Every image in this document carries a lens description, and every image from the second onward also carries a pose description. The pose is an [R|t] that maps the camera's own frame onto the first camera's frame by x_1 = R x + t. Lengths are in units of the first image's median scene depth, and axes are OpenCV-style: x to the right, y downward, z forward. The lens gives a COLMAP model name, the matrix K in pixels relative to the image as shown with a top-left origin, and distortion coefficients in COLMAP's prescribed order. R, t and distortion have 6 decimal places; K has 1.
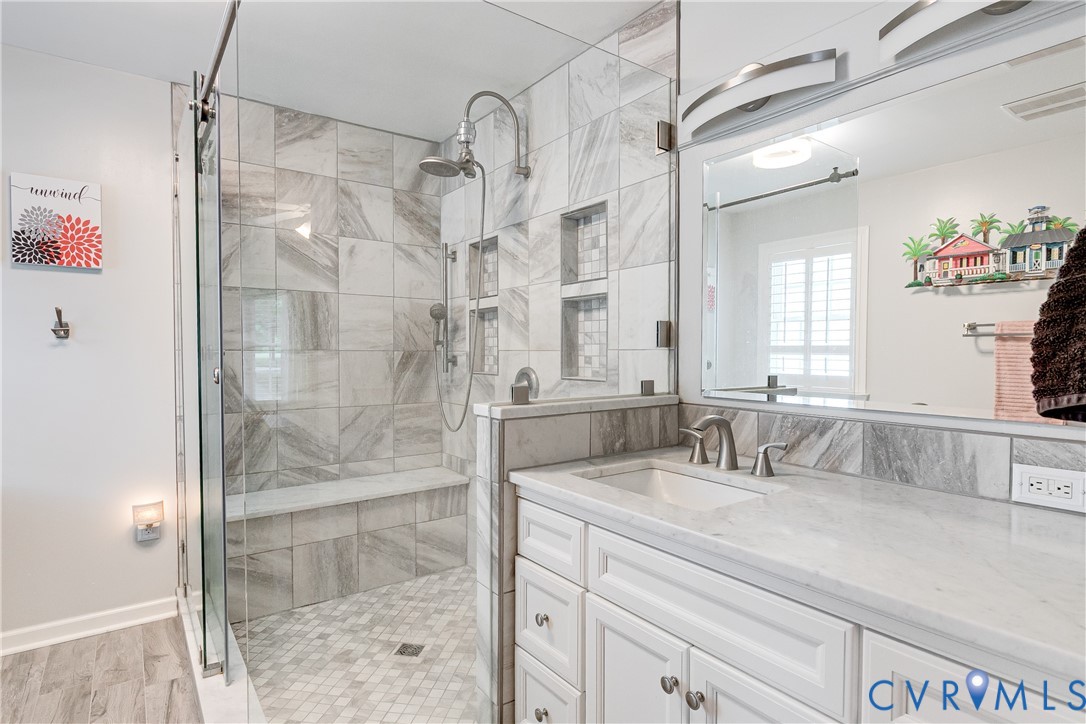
lens RADIAL K [[573.9, 0, 544.0], [0, 573.9, 369.3], [0, 0, 1]] dist [0.000485, 0.000034]
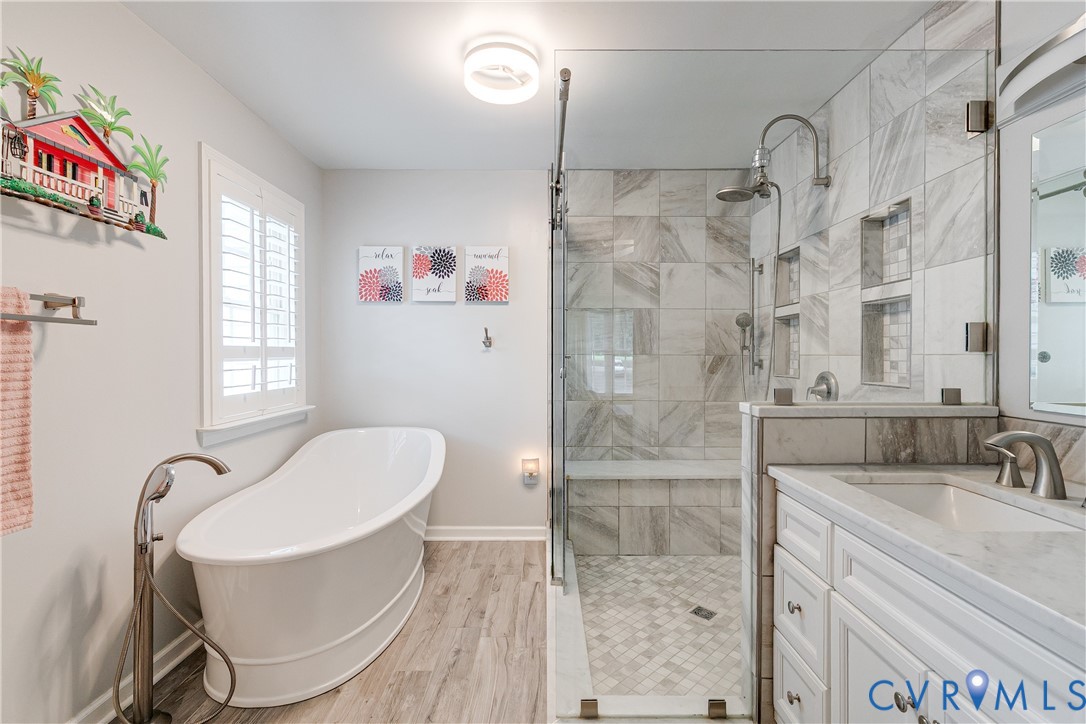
lens RADIAL K [[504.0, 0, 543.0], [0, 504.0, 362.0], [0, 0, 1]] dist [0.002714, -0.000293]
pose [[0.804350, 0.009669, -0.594077, 0.109104], [-0.020353, 0.999729, -0.011285, -0.000001], [0.593807, 0.021169, 0.804329, -0.024611]]
